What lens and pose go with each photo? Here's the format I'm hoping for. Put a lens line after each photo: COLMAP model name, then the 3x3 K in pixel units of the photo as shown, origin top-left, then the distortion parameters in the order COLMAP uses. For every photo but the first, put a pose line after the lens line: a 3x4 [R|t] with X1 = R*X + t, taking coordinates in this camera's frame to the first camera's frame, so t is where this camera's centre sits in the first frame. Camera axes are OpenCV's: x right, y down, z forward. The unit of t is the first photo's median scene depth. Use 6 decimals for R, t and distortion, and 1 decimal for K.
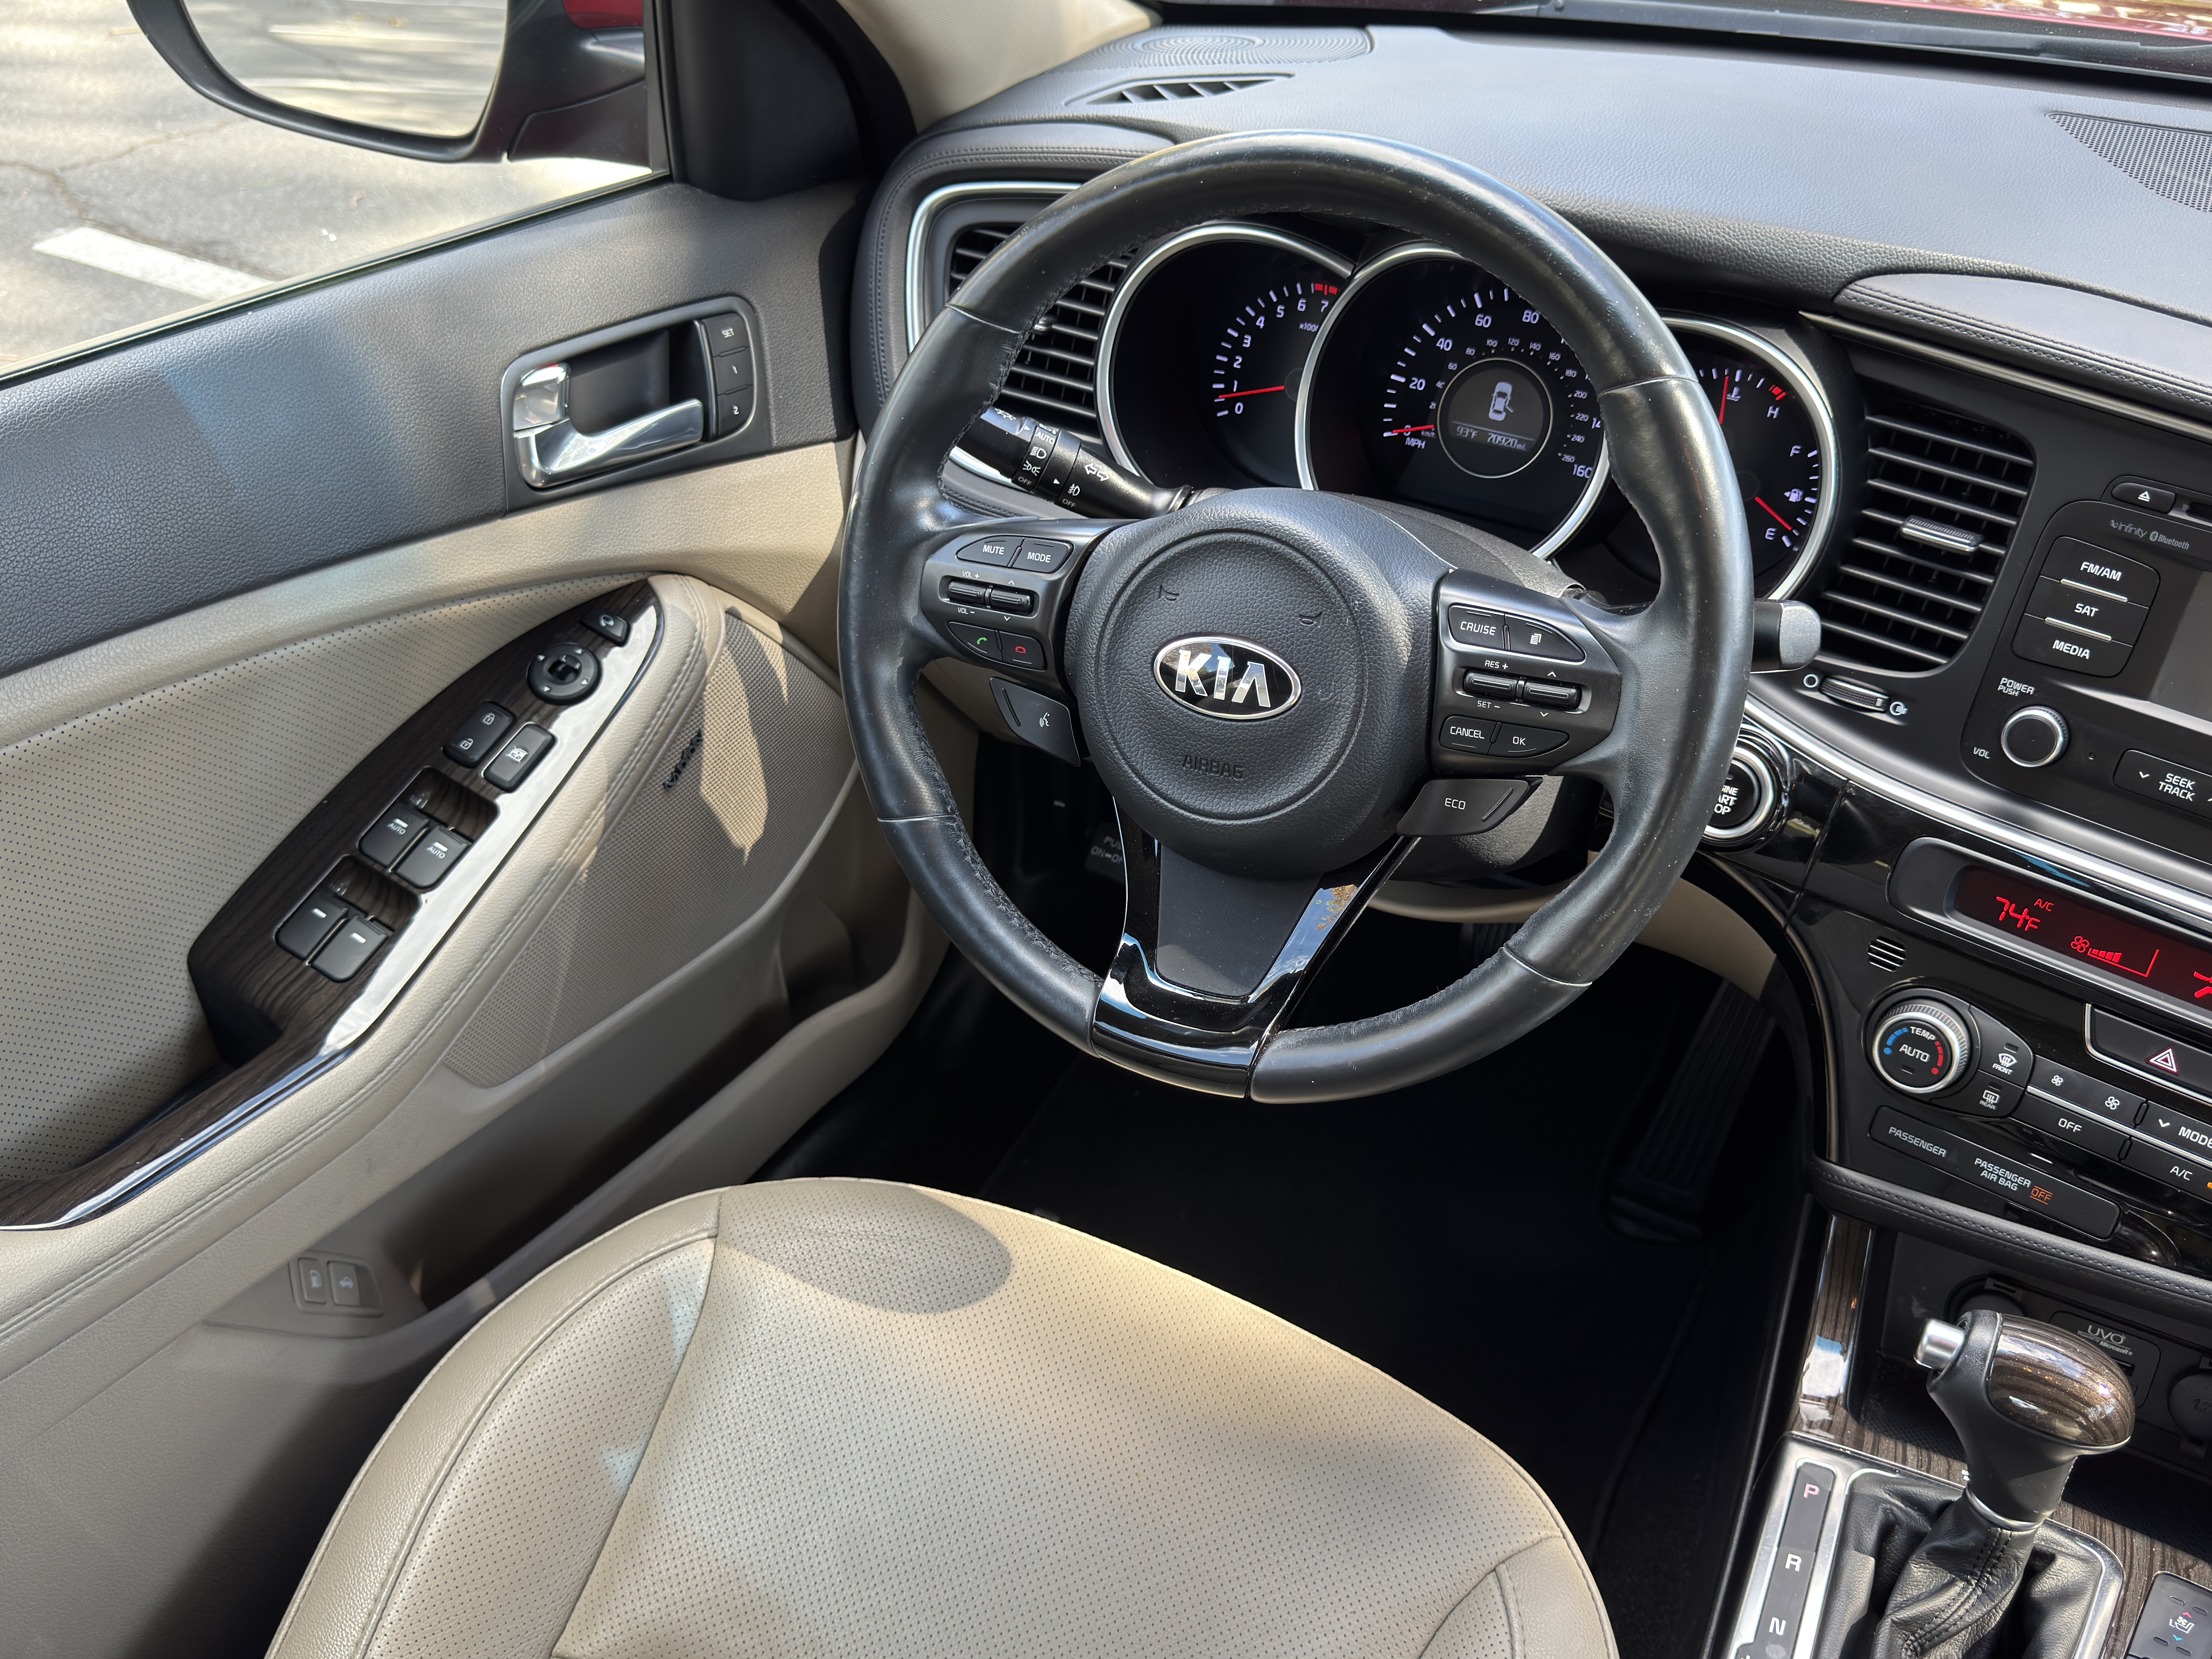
lens RADIAL K [[1904.6, 0, 1147.5], [0, 1904.6, 860.8], [0, 0, 1]] dist [0.105993, -0.202992]
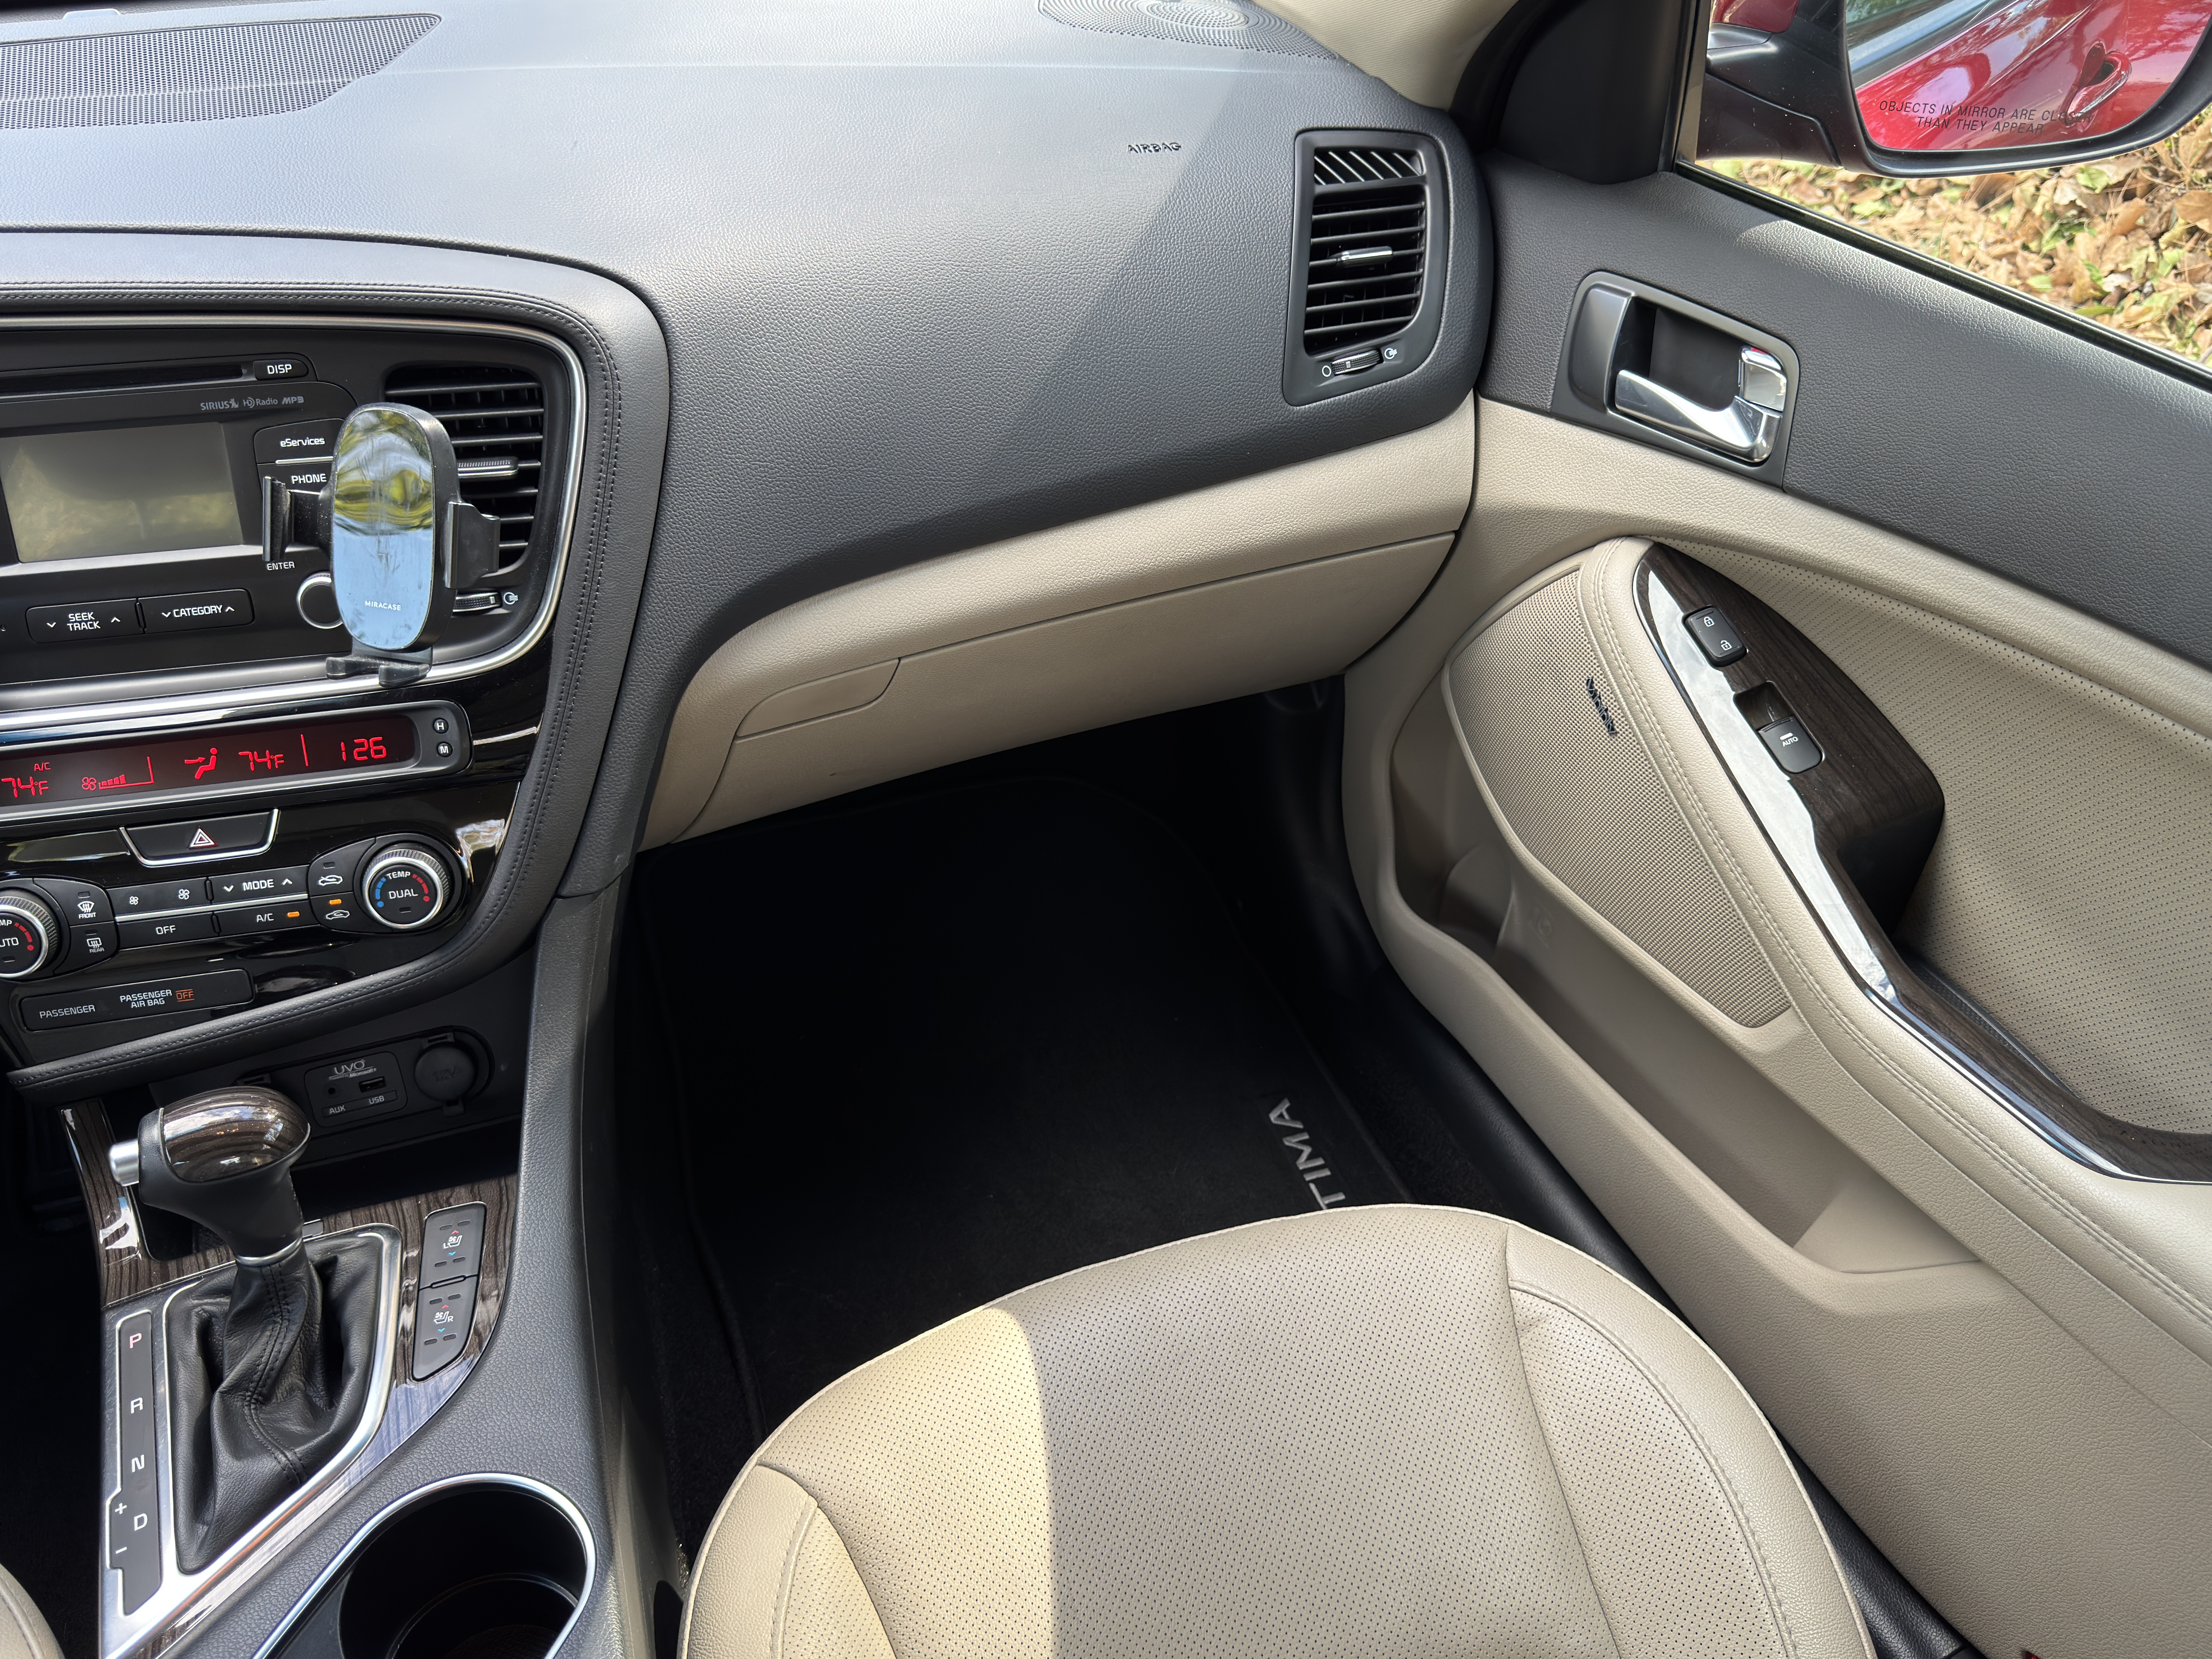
lens RADIAL K [[1889.1, 0, 1079.1], [0, 1889.1, 843.6], [0, 0, 1]] dist [0.007625, -0.007897]
pose [[0.661157, -0.470186, 0.584634, 0.206713], [0.451134, 0.871790, 0.190945, 0.121471], [-0.599458, 0.137504, 0.788507, -0.190414]]
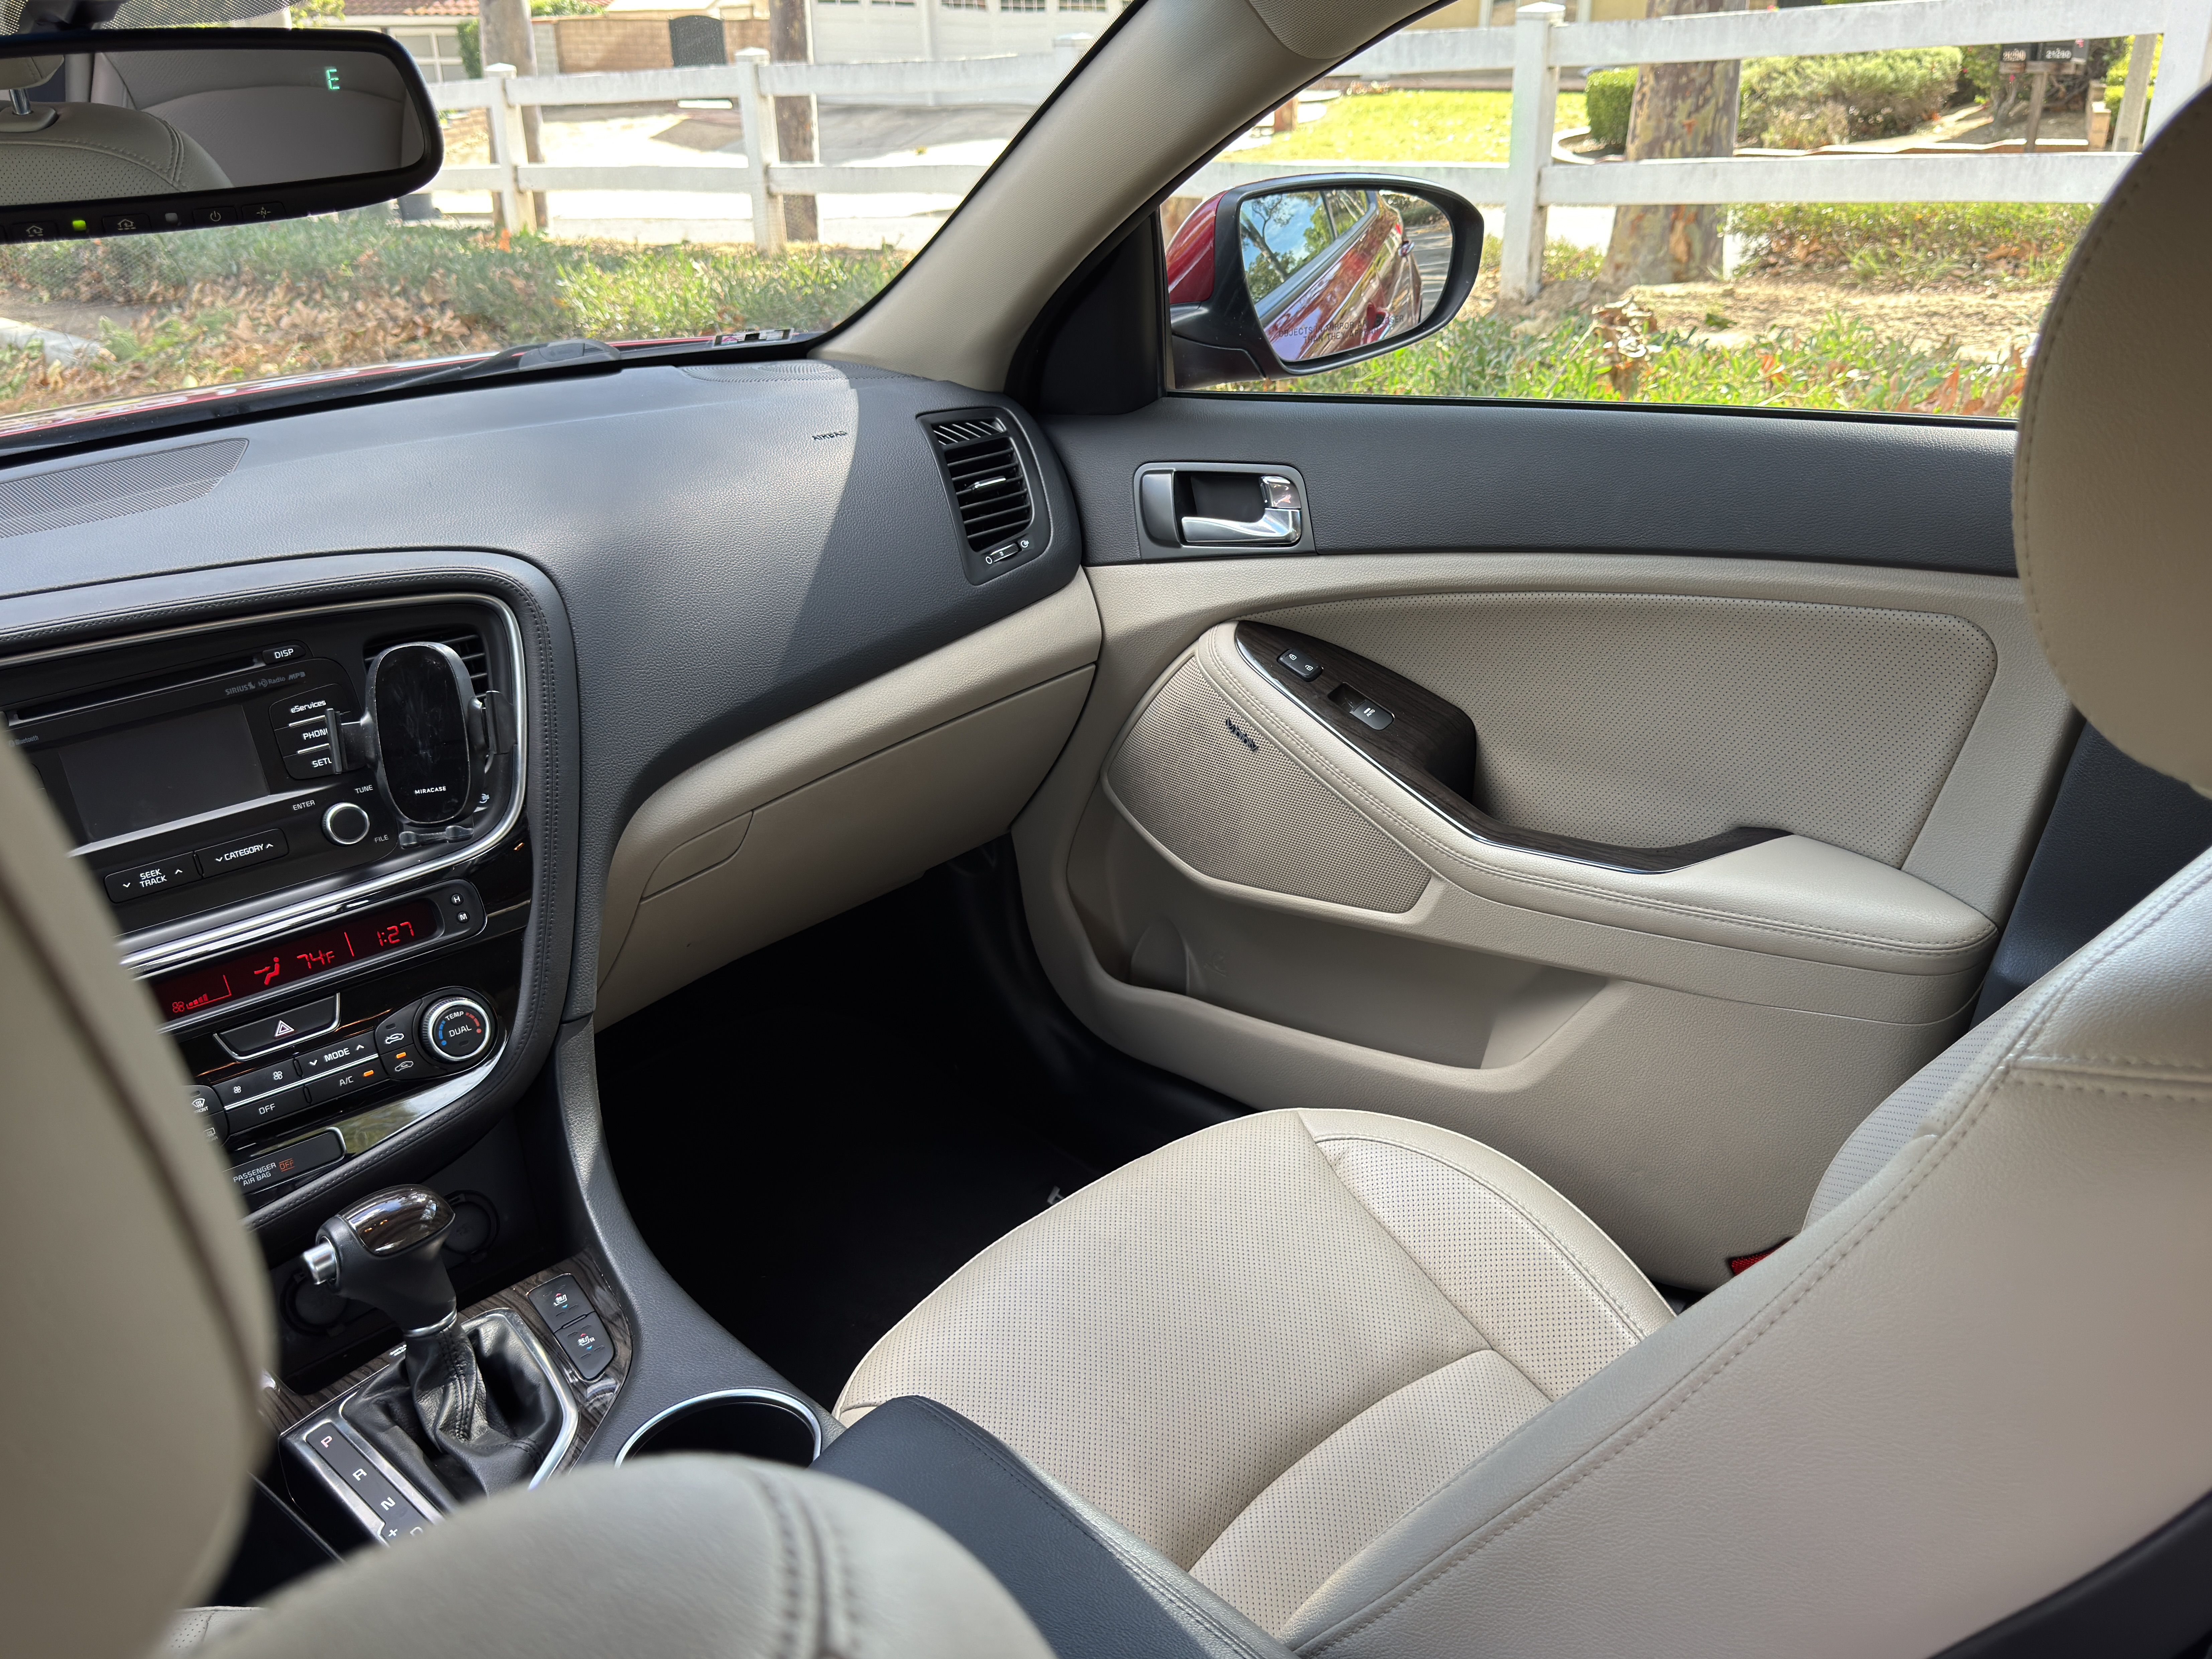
lens RADIAL K [[1862.5, 0, 1109.0], [0, 1862.5, 845.5], [0, 0, 1]] dist [0.047166, -0.141666]
pose [[0.306413, -0.438104, 0.845089, -0.366511], [0.621734, 0.764371, 0.170831, 0.137454], [-0.720804, 0.473076, 0.506597, -0.179309]]
